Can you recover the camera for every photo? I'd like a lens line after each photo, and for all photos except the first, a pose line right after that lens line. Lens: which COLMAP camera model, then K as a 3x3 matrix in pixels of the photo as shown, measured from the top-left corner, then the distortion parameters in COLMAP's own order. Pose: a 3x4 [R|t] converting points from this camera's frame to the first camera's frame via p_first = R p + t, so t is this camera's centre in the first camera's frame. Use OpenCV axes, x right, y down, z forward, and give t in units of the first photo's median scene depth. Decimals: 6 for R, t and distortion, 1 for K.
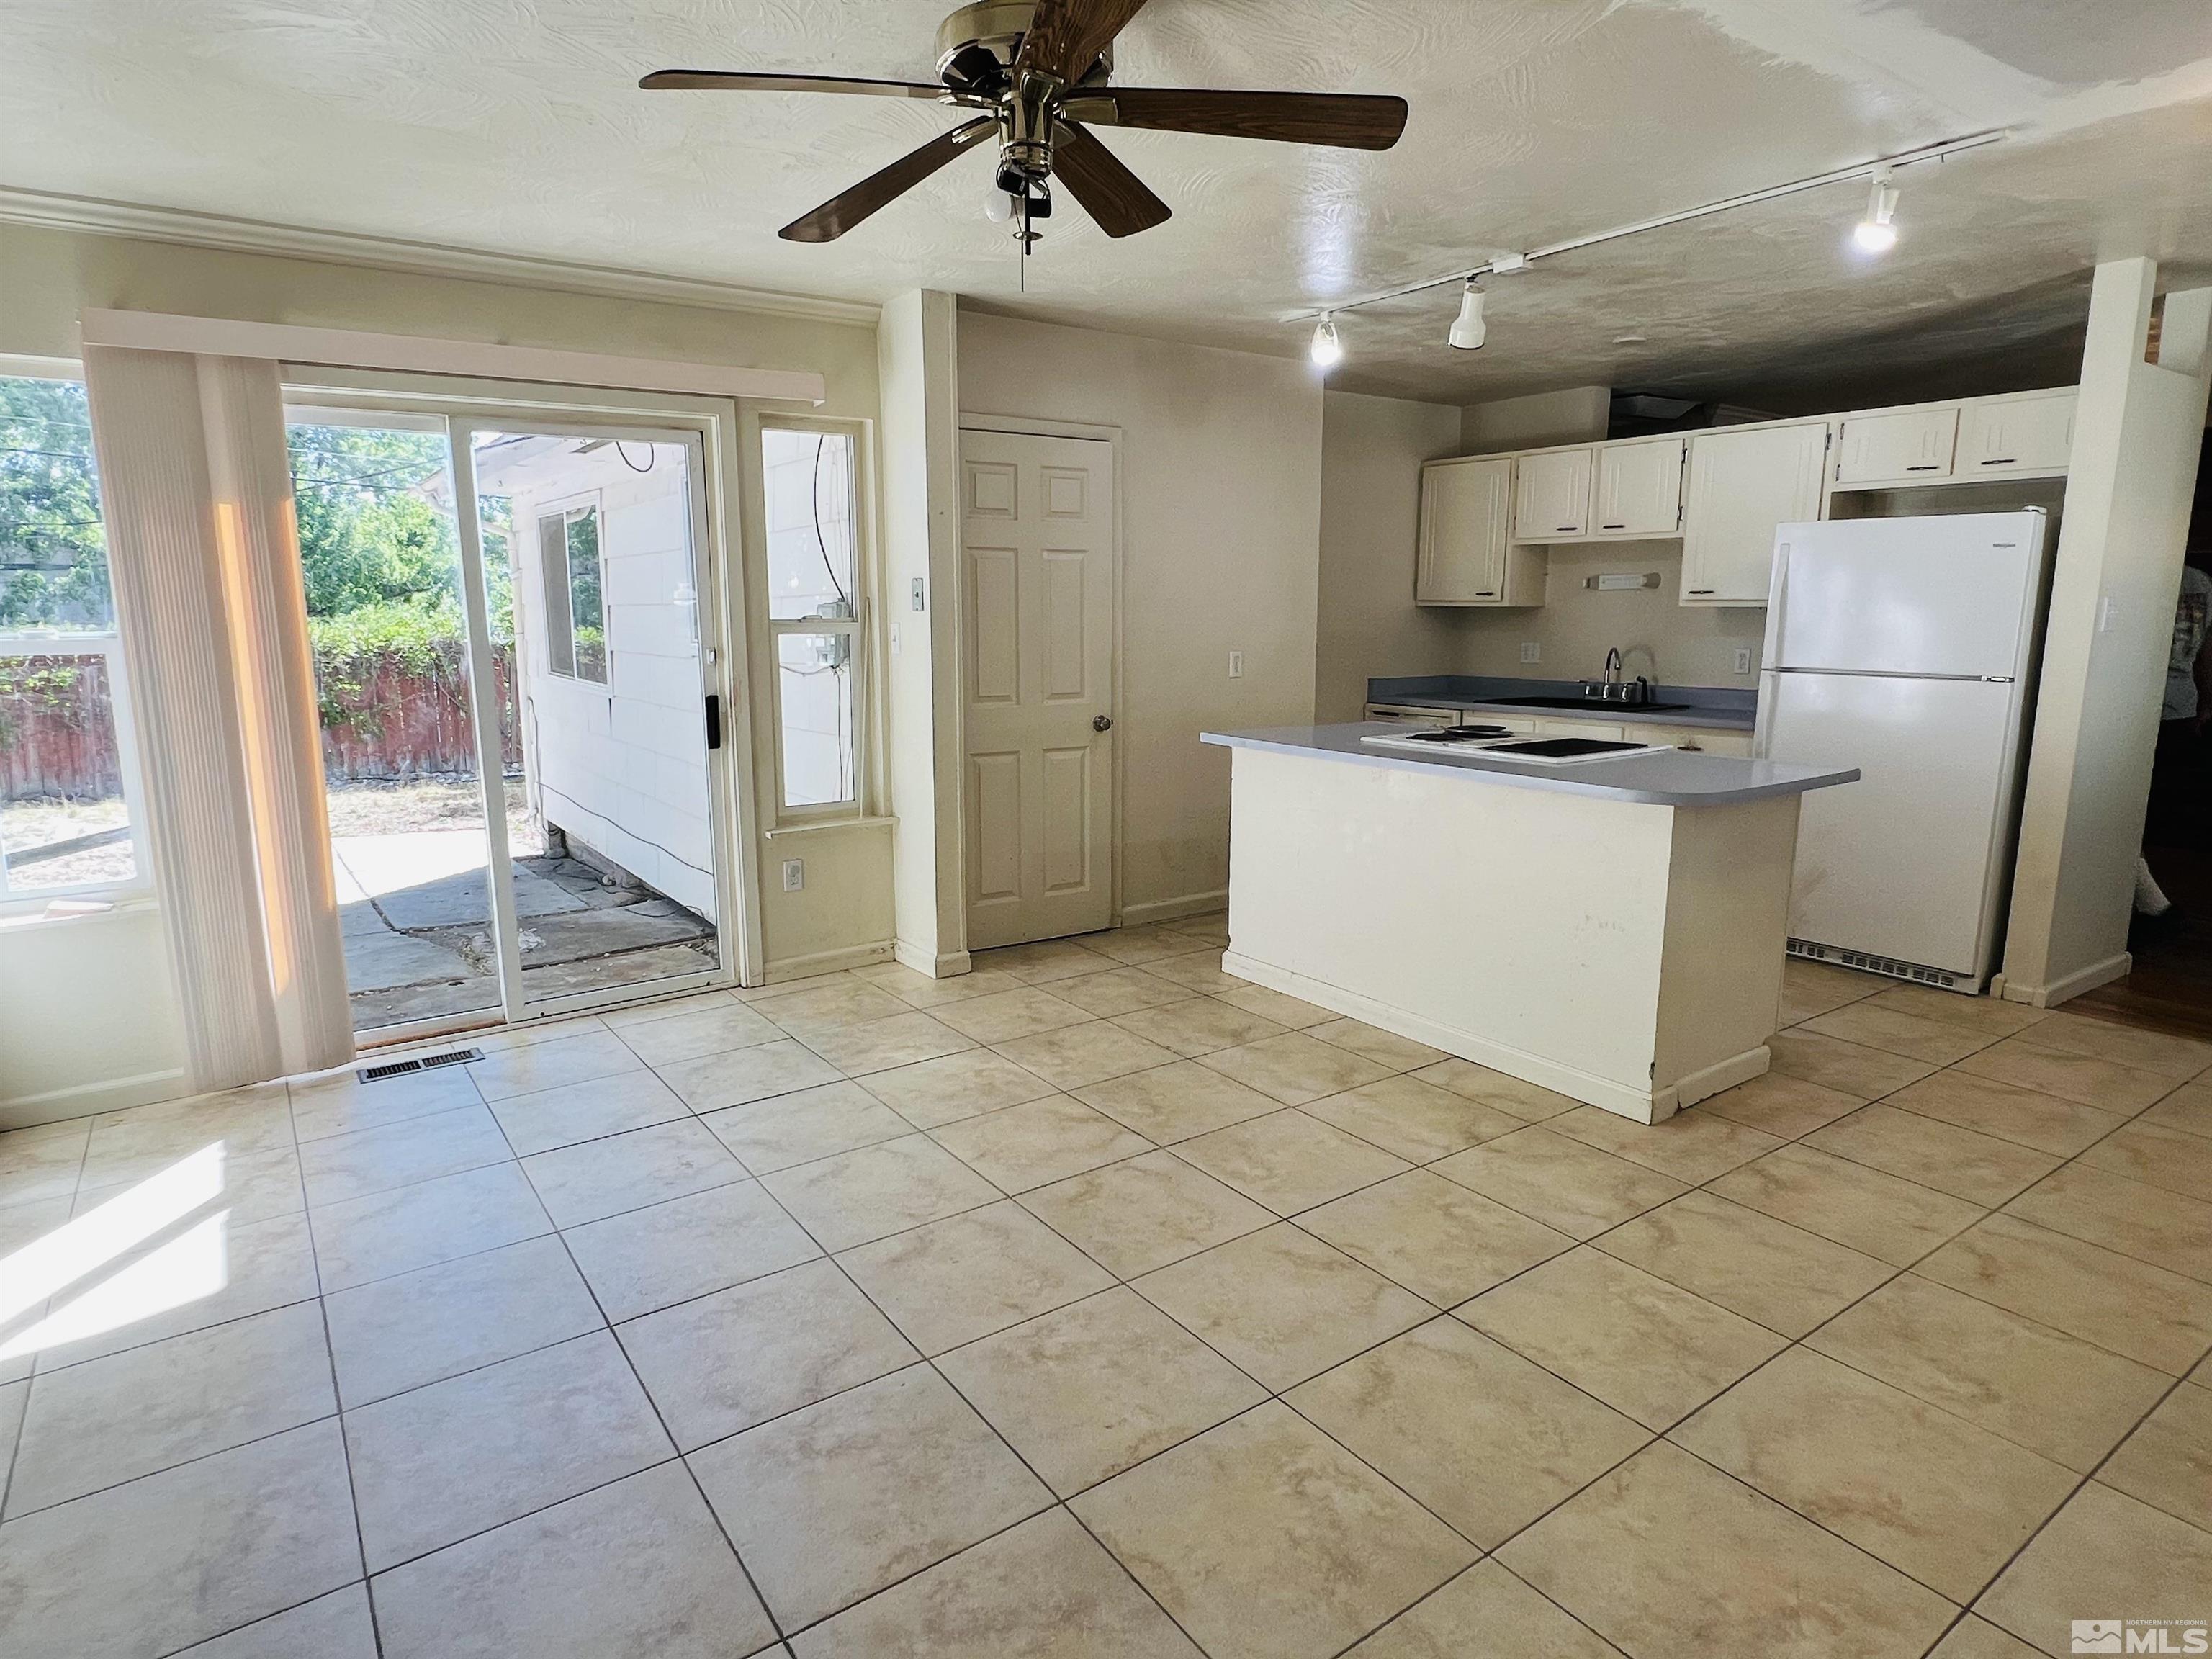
lens RADIAL K [[1243.6, 0, 1095.4], [0, 1243.6, 826.0], [0, 0, 1]] dist [-0.006620, -0.000566]
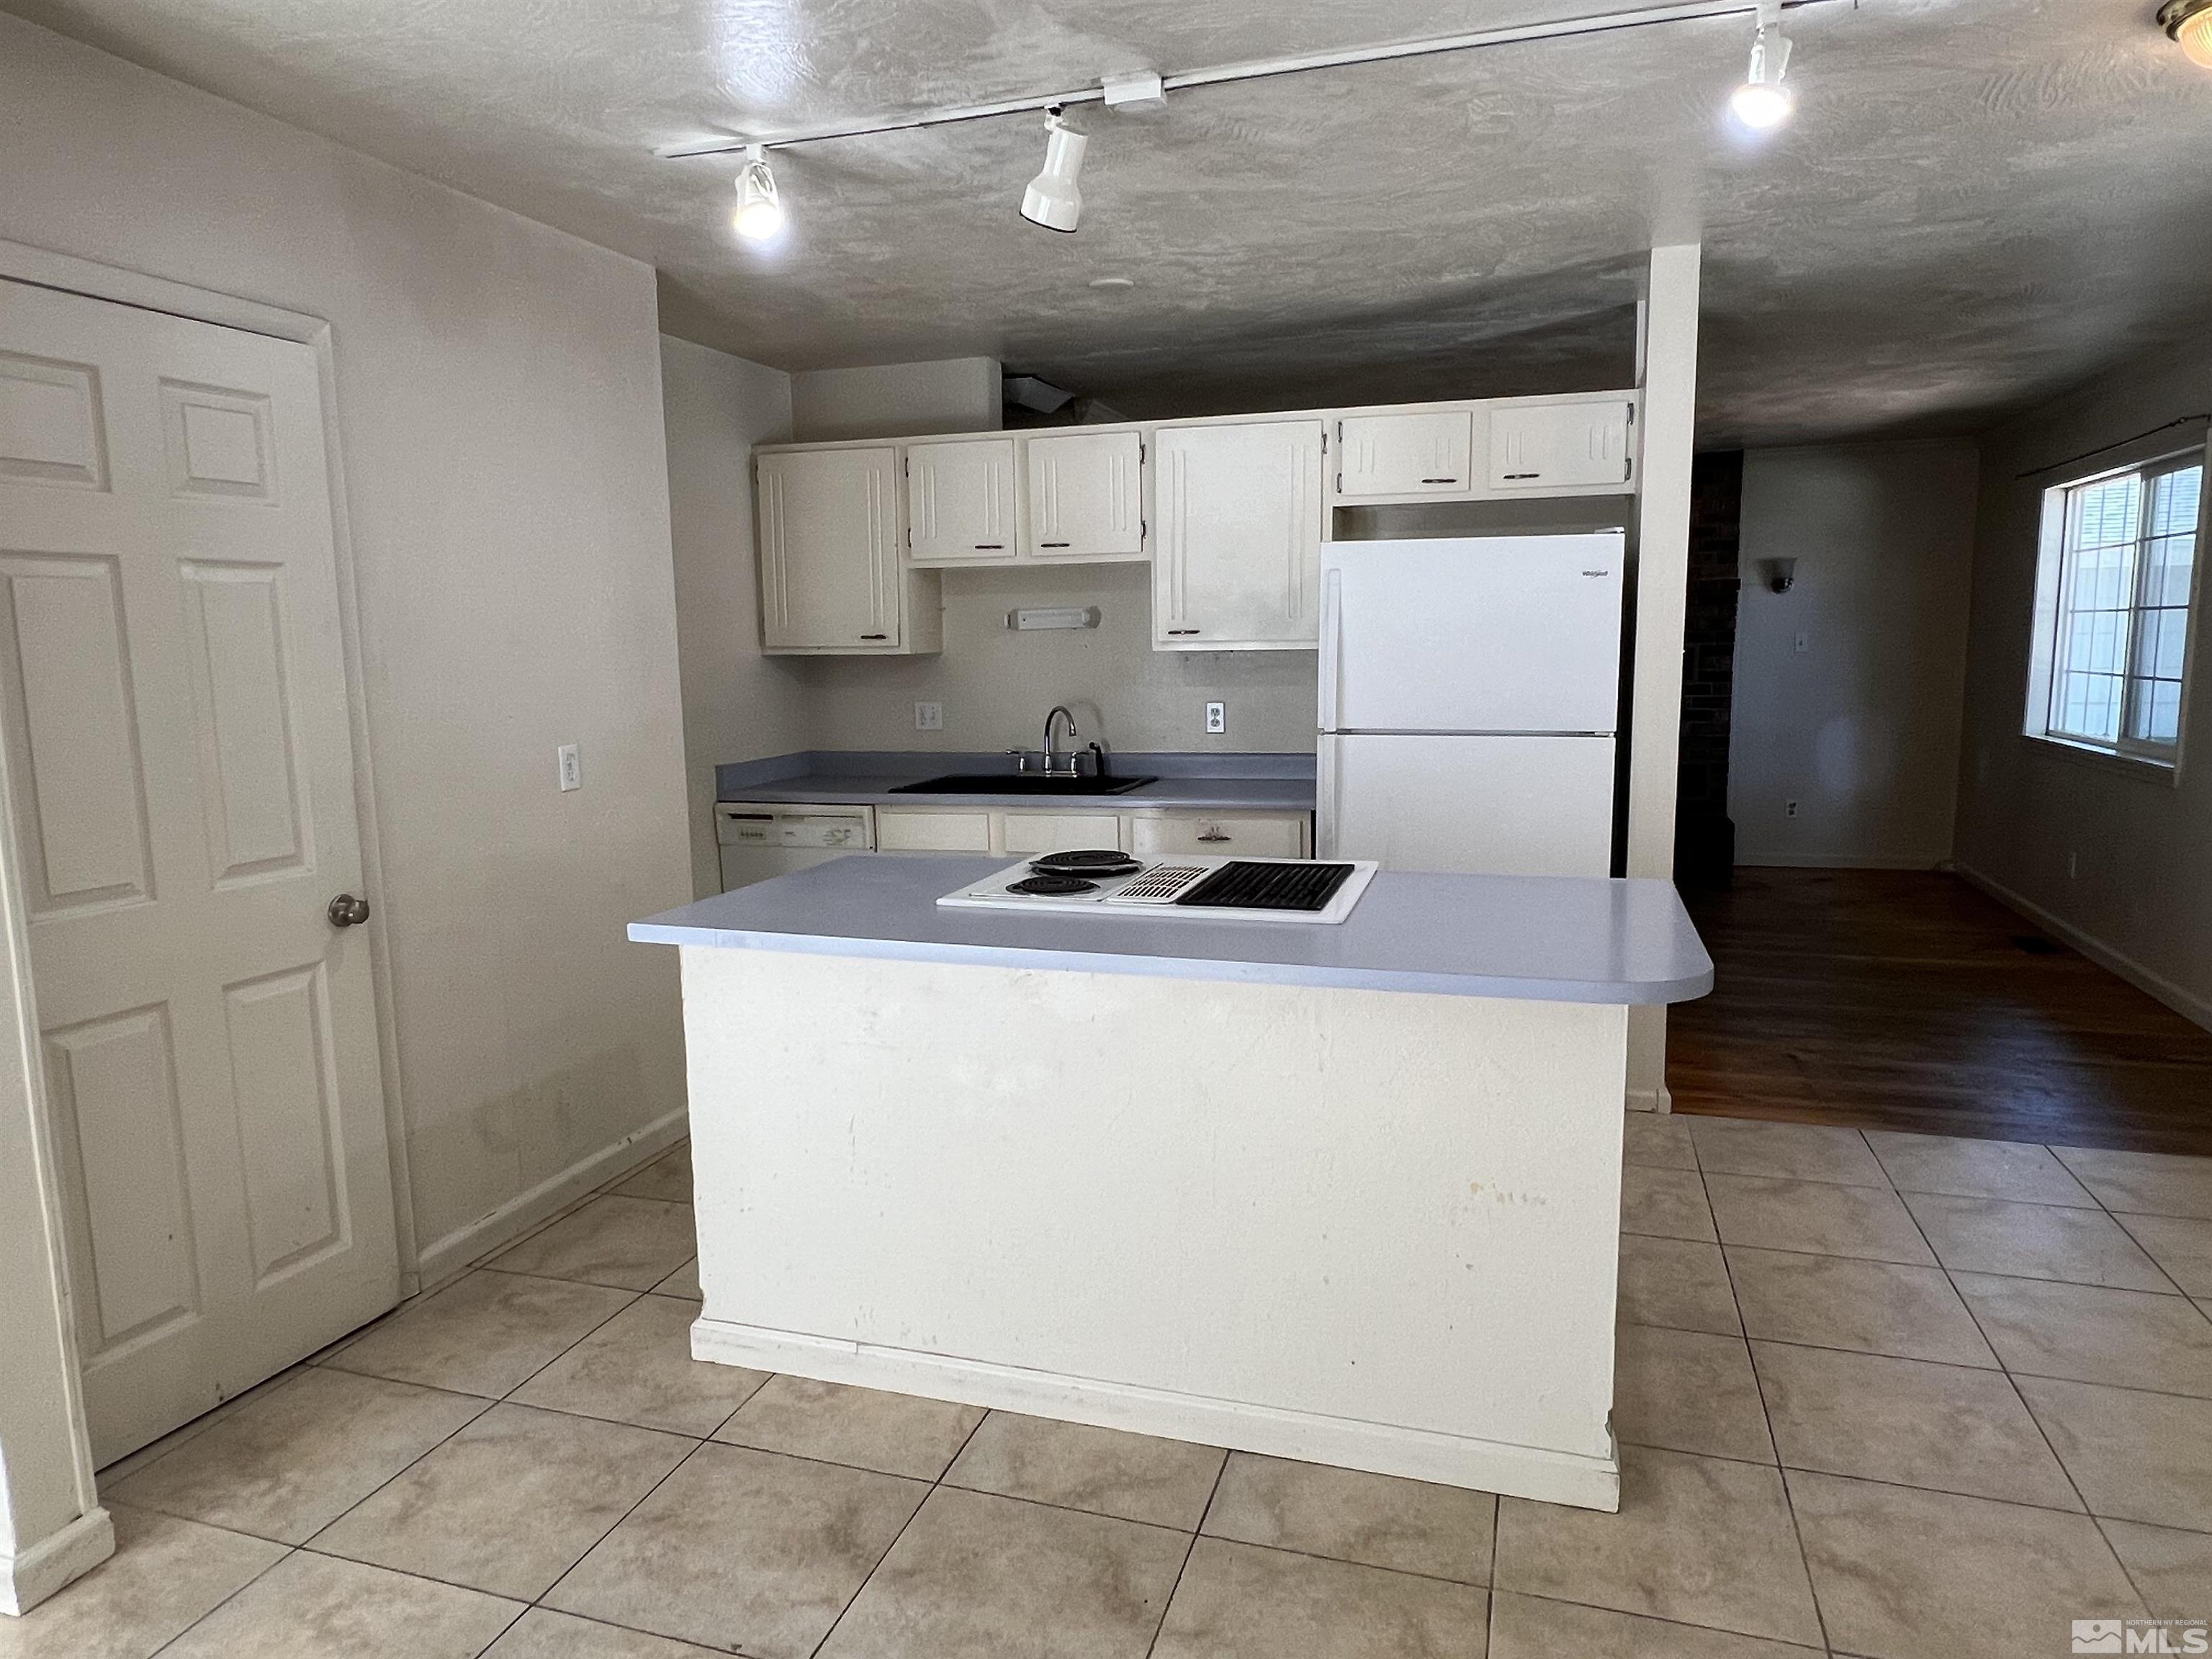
lens RADIAL K [[1393.6, 0, 1096.9], [0, 1393.6, 836.1], [0, 0, 1]] dist [-0.005836, 0.000205]
pose [[0.798222, -0.098501, 0.594256, -0.087041], [0.120491, 0.992711, 0.002700, -0.081560], [-0.590190, 0.069447, 0.804272, 0.394136]]
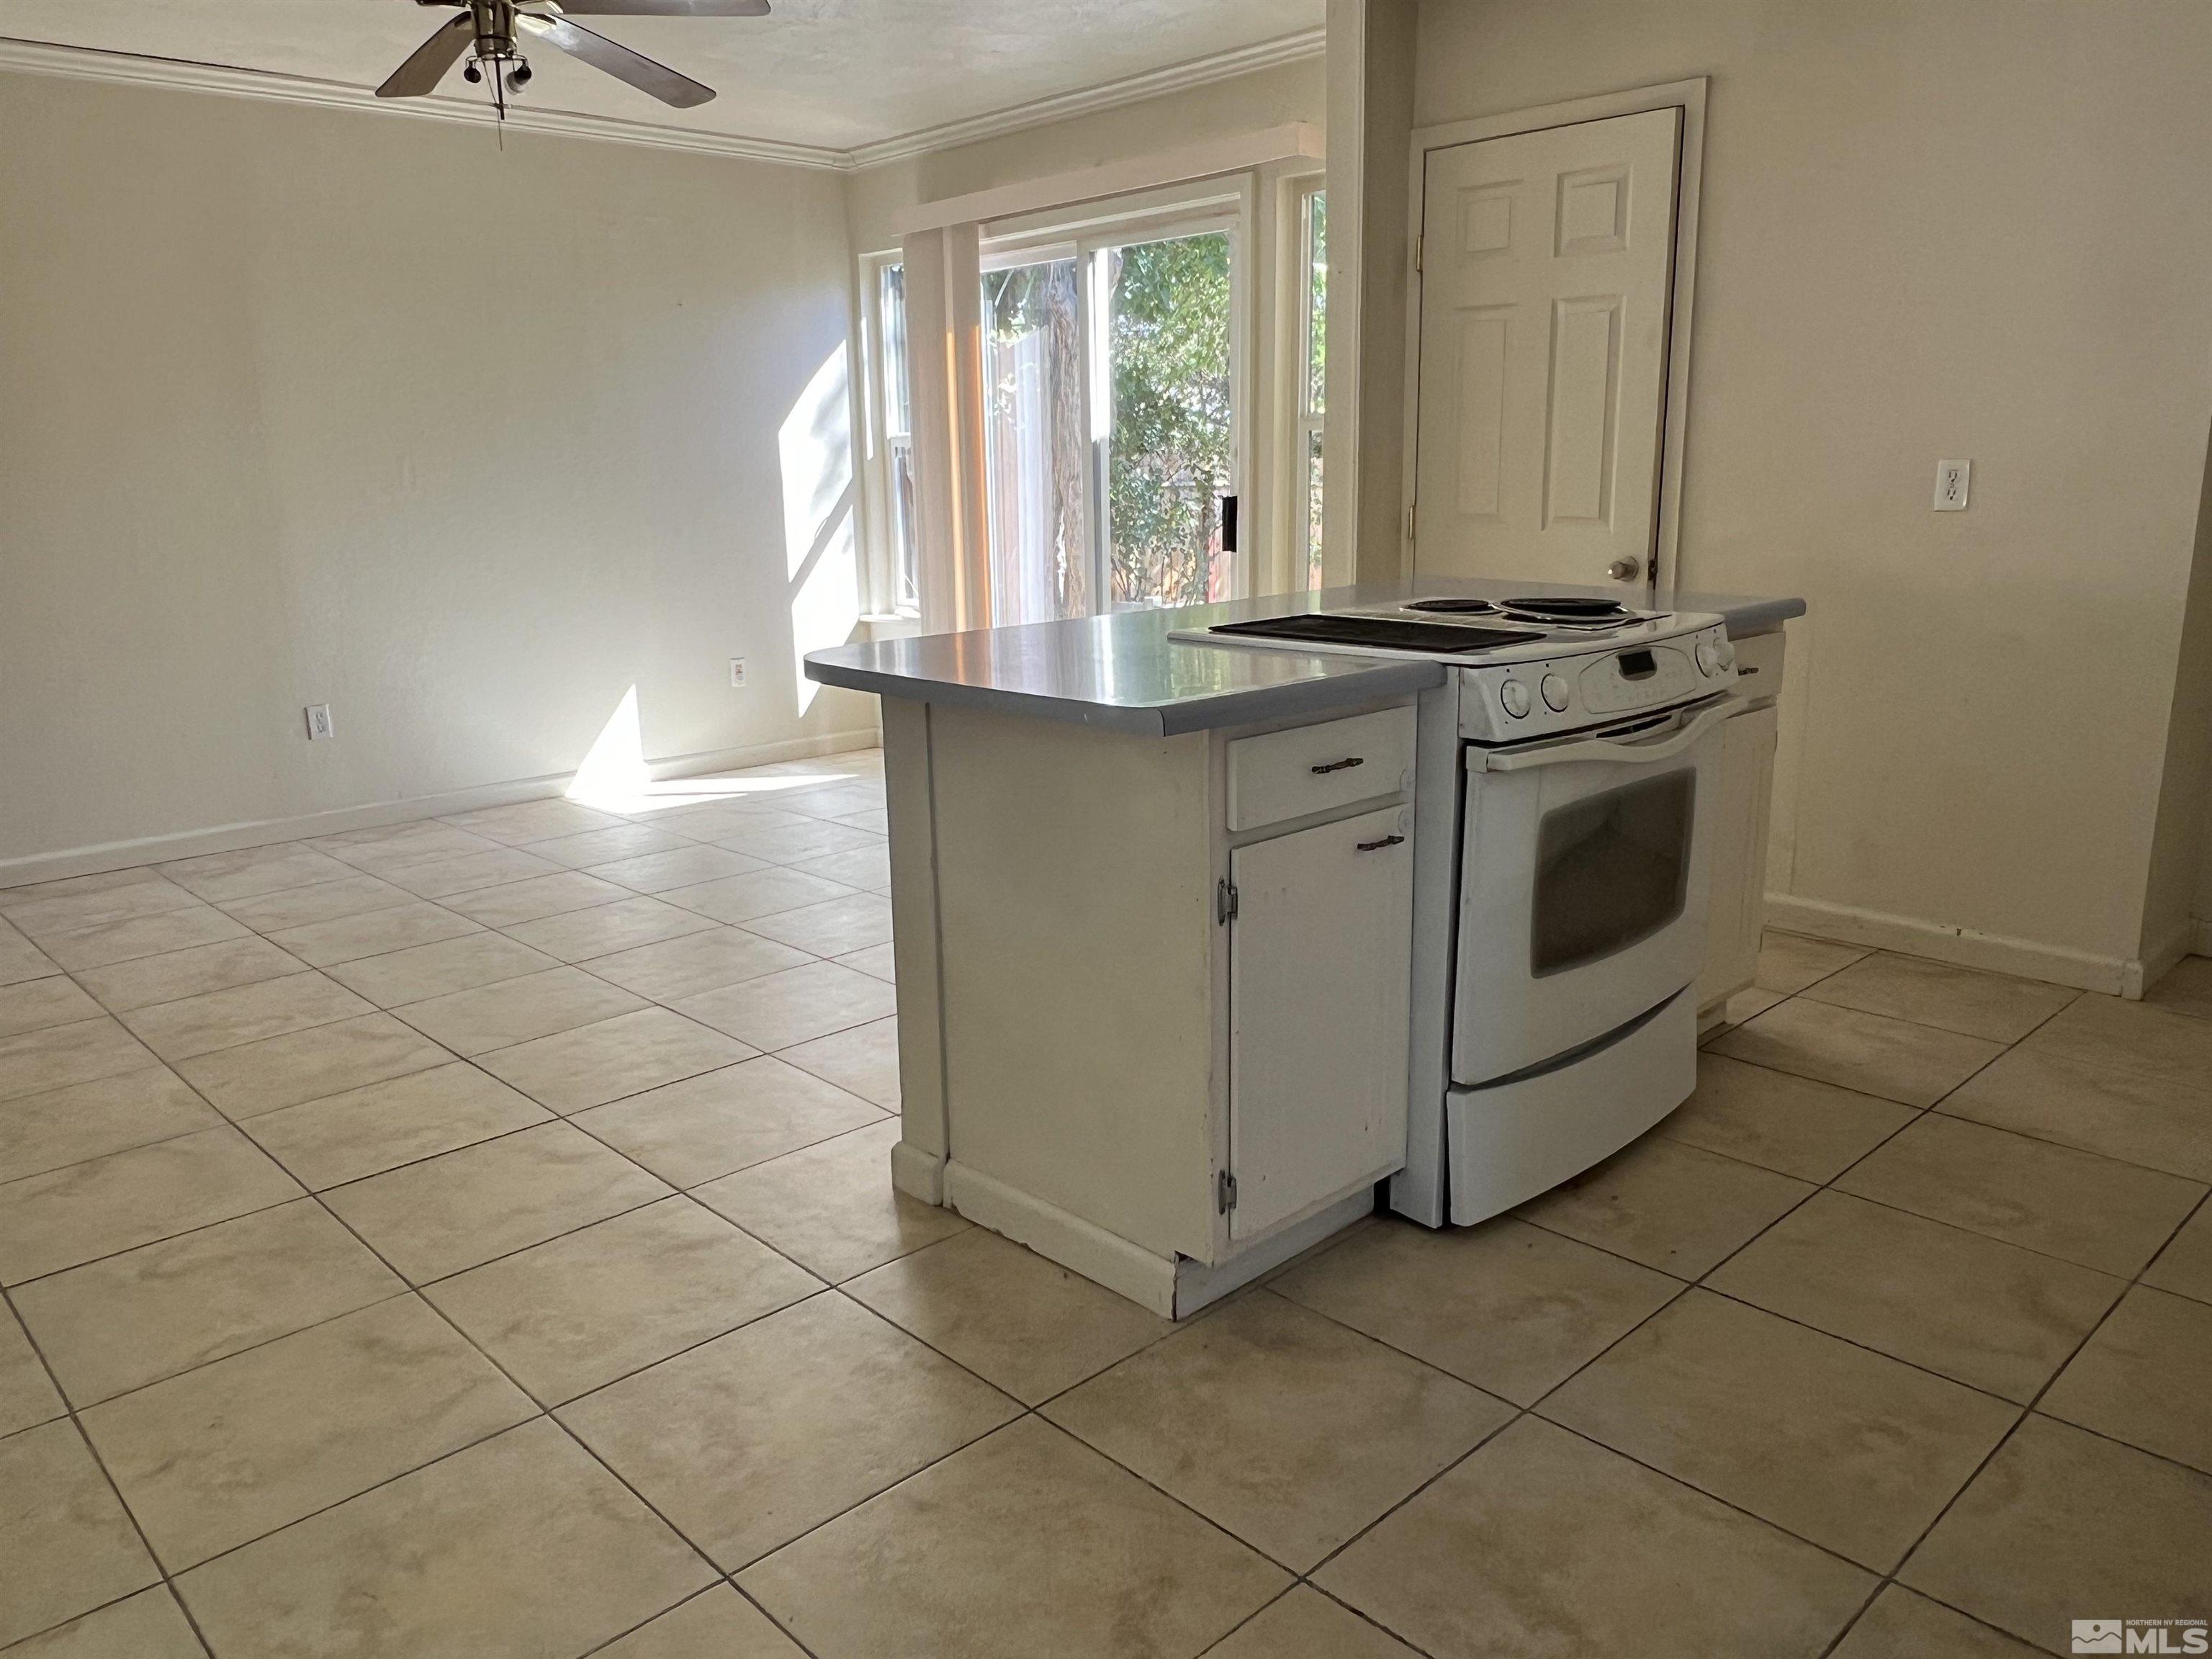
lens RADIAL K [[1626.5, 0, 1103.7], [0, 1626.5, 833.6], [0, 0, 1]] dist [-0.001743, 0.000867]
pose [[0.150413, 0.227323, -0.962133, 0.836975], [-0.156632, 0.966393, 0.203842, -0.083877], [0.976136, 0.120040, 0.180964, 0.633529]]
